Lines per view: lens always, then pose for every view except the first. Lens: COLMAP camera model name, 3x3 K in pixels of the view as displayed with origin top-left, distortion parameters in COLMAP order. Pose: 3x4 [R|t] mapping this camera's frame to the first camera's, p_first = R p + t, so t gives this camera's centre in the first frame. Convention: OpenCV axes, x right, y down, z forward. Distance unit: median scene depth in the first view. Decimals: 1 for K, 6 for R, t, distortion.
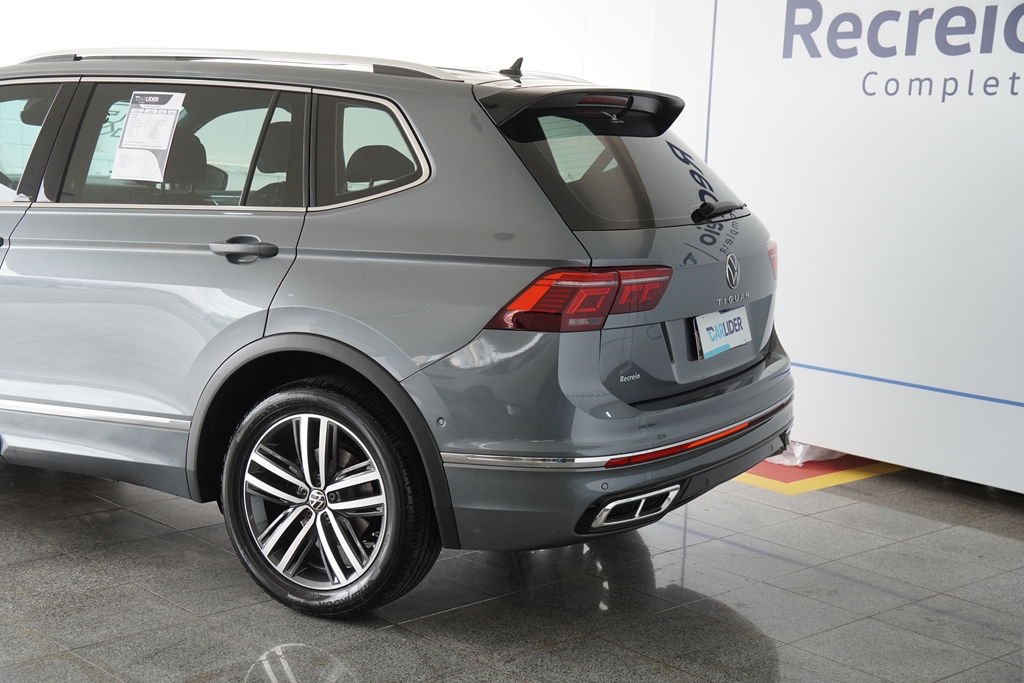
lens RADIAL K [[1465.0, 0, 512.0], [0, 1465.0, 341.5], [0, 0, 1]] dist [0.176372, 0.110967]
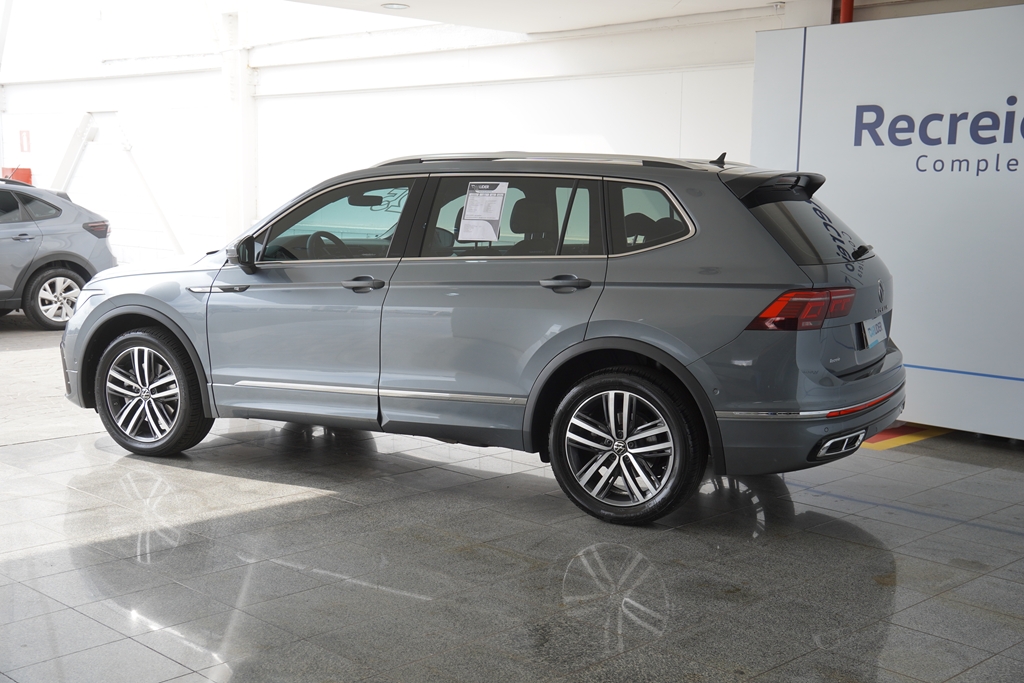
lens RADIAL K [[1260.0, 0, 512.0], [0, 1260.0, 341.5], [0, 0, 1]] dist [0.097793, 0.015378]
pose [[0.998837, -0.023339, 0.042195, -0.286759], [0.024430, 0.999376, -0.025524, 0.028279], [-0.041573, 0.026525, 0.998783, -0.286493]]
